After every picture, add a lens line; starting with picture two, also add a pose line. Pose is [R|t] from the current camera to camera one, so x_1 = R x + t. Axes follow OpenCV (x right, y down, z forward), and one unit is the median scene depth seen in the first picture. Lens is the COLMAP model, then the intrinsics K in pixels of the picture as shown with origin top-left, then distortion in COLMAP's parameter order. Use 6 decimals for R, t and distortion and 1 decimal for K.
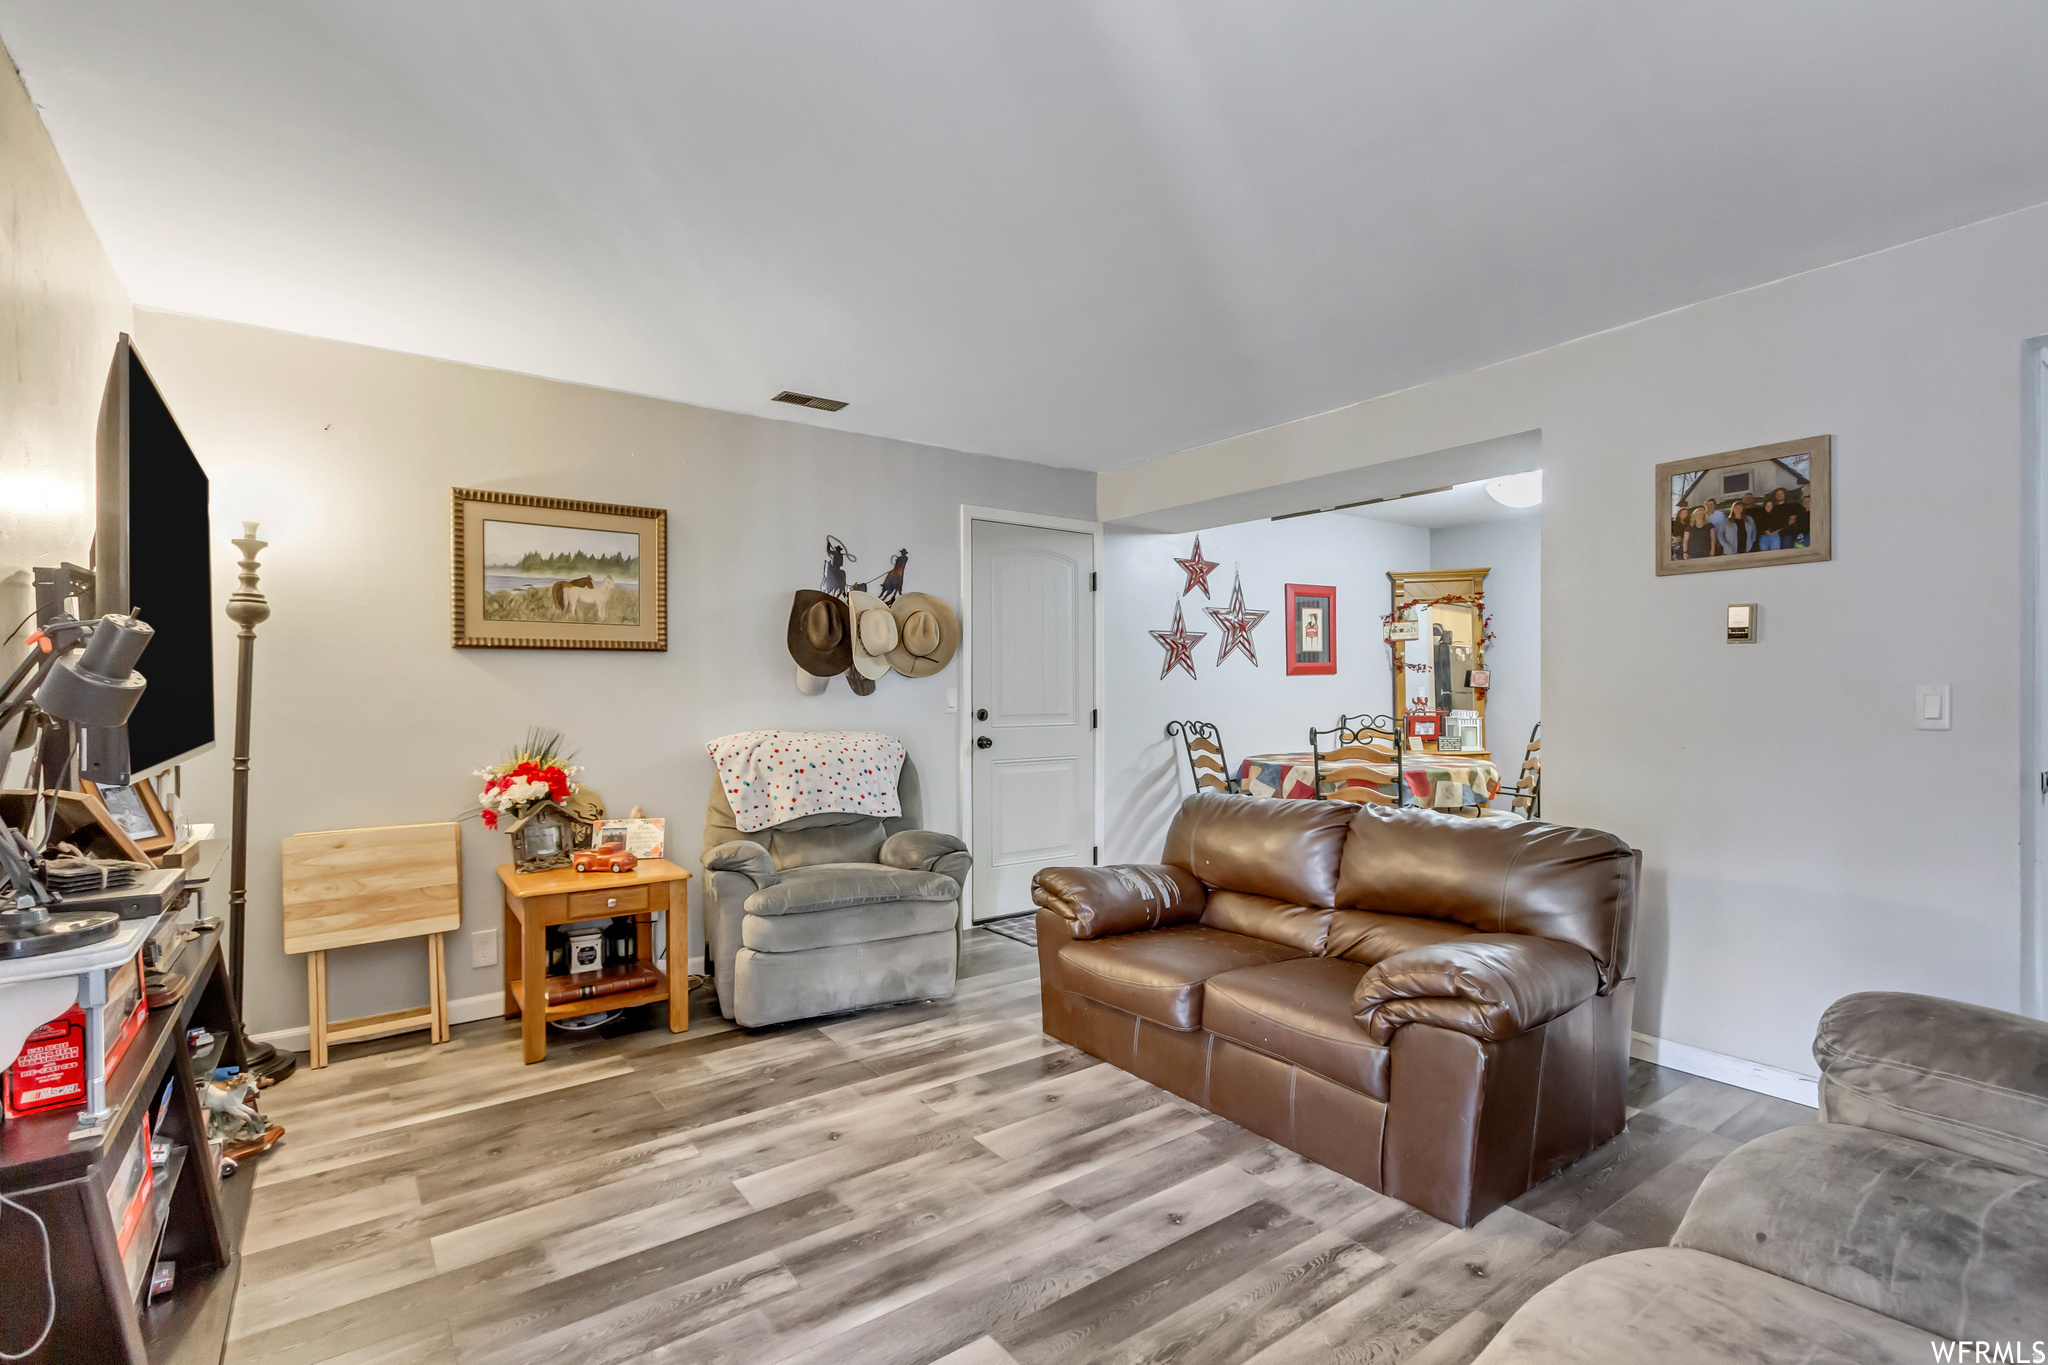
lens RADIAL K [[949.6, 0, 1019.5], [0, 949.6, 686.1], [0, 0, 1]] dist [0.010245, -0.000753]
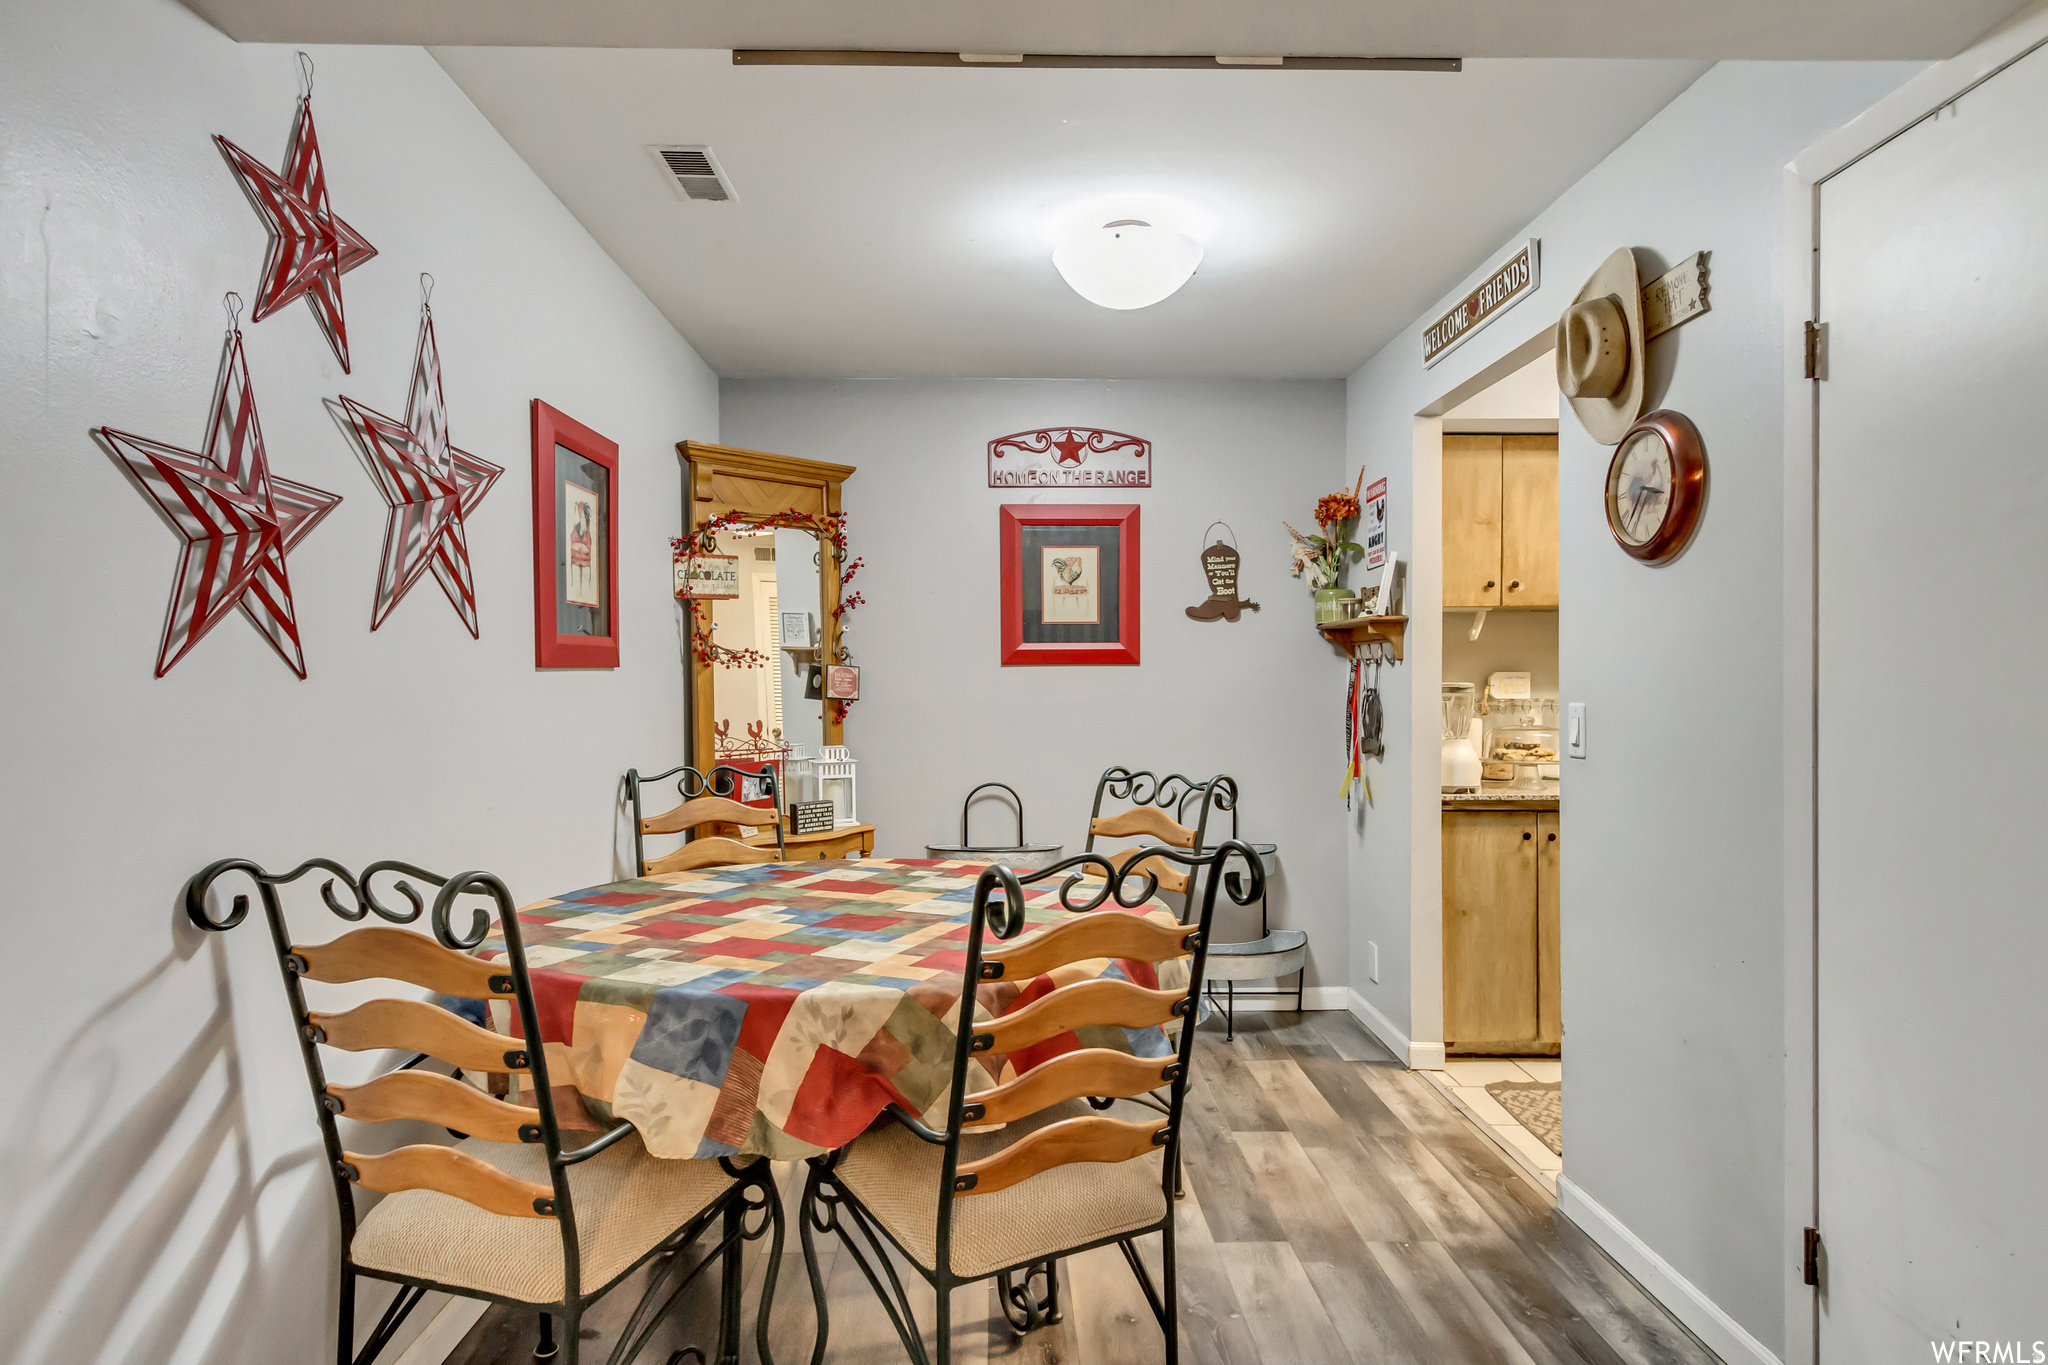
lens RADIAL K [[1132.7, 0, 1024.0], [0, 1132.7, 682.5], [0, 0, 1]] dist [0.005375, 0.000406]
pose [[0.572916, 0.005460, 0.819596, 0.074791], [0.001481, 0.999969, -0.007697, -0.004188], [-0.819613, 0.005624, 0.572890, 0.984636]]
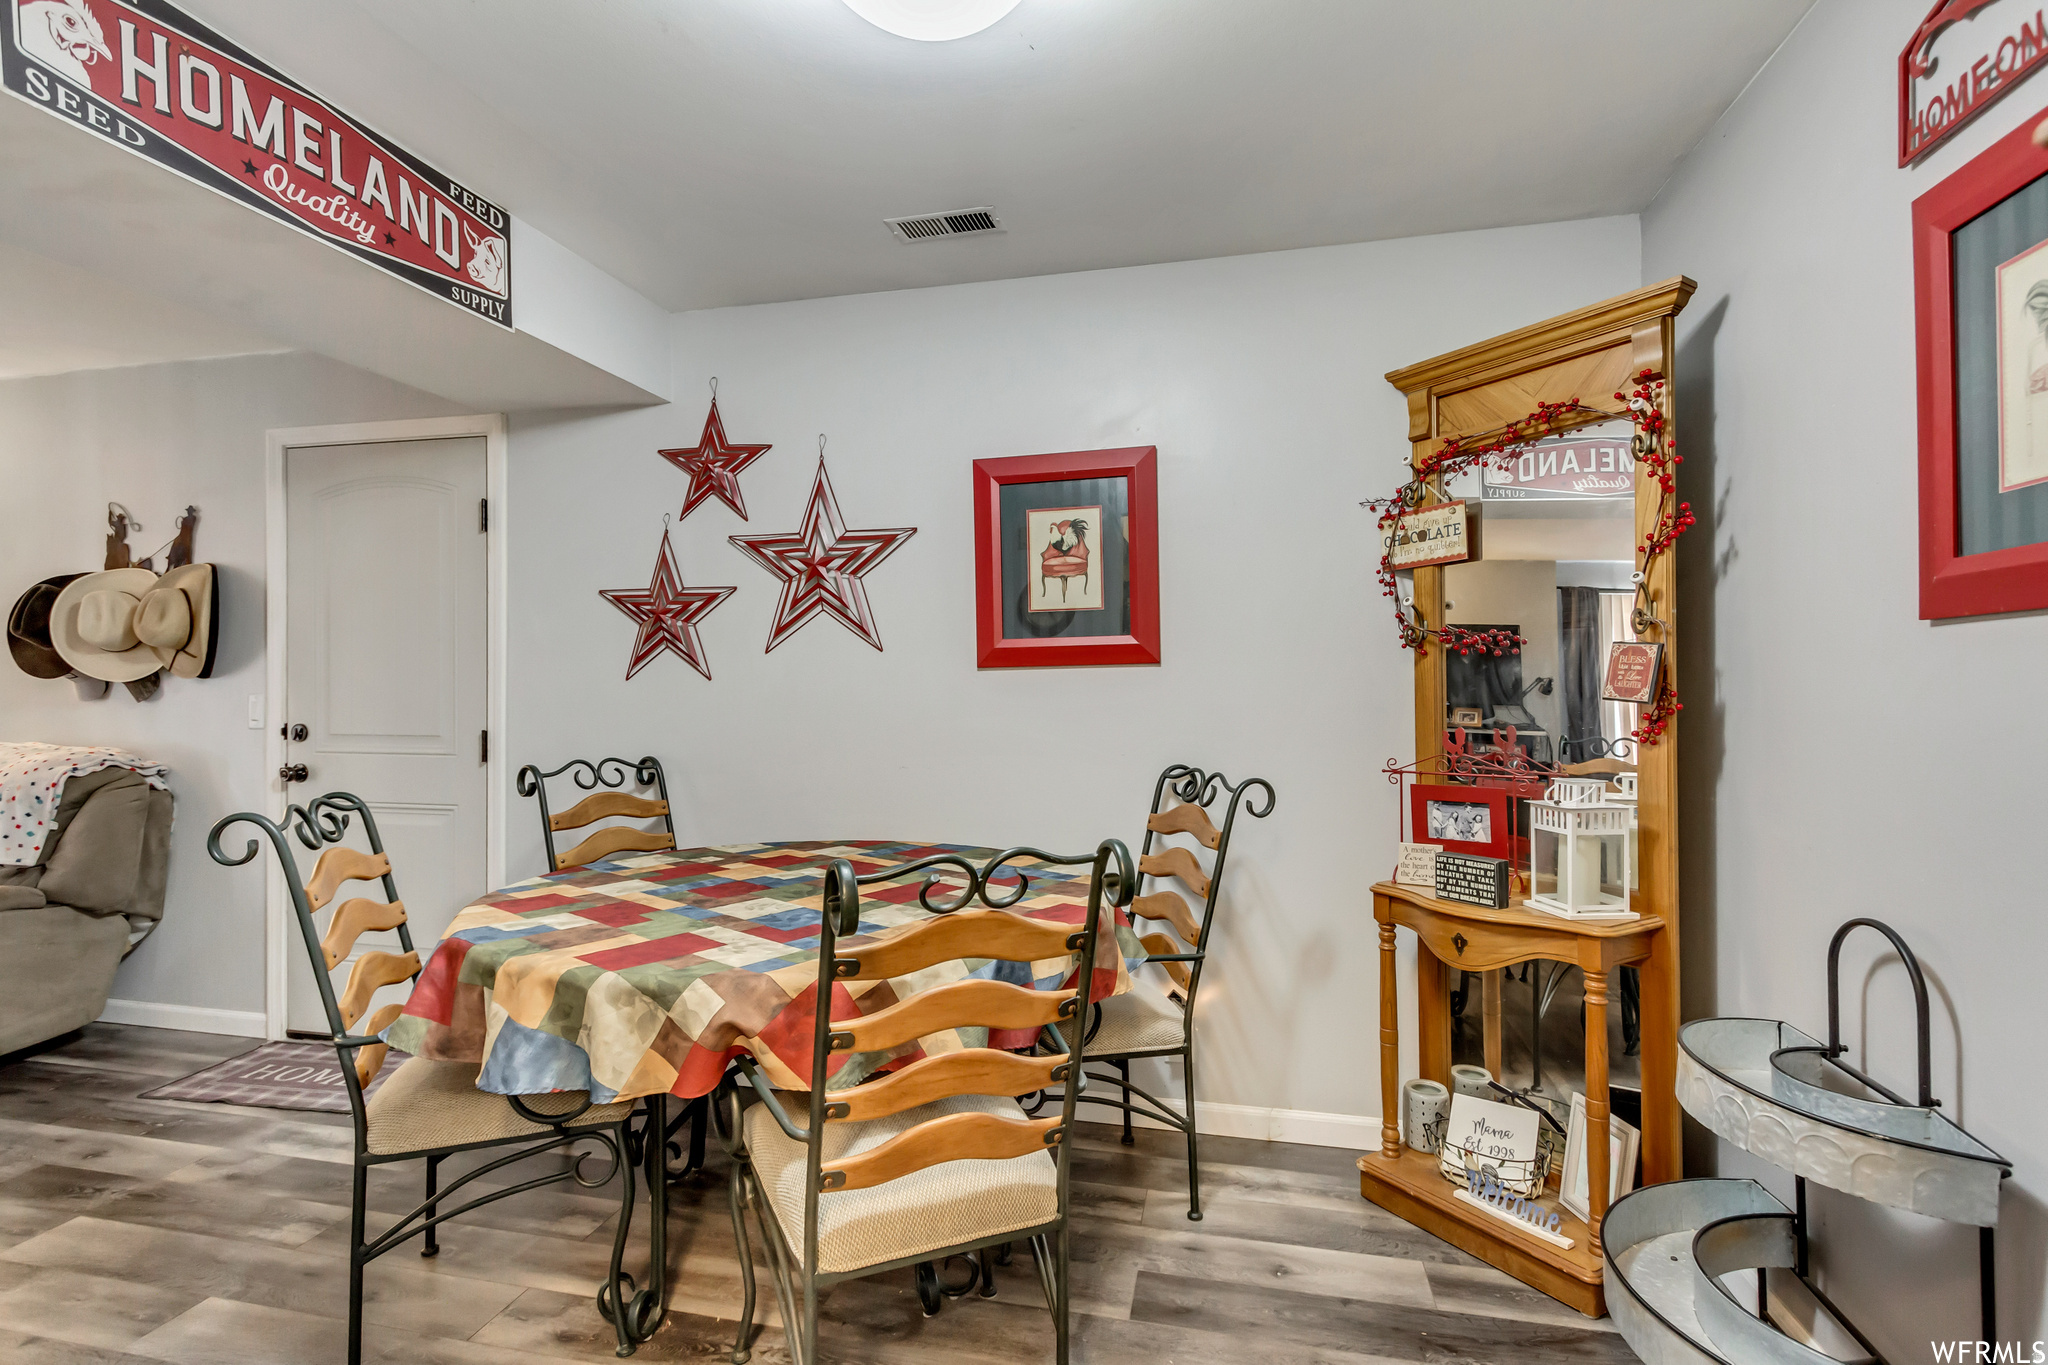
lens RADIAL K [[959.7, 0, 1017.9], [0, 959.7, 682.4], [0, 0, 1]] dist [0.012604, -0.000251]
pose [[0.648919, 0.001308, -0.760856, 1.004584], [0.000128, 0.999998, 0.001829, -0.008603], [0.760857, -0.001285, 0.648918, 1.146773]]
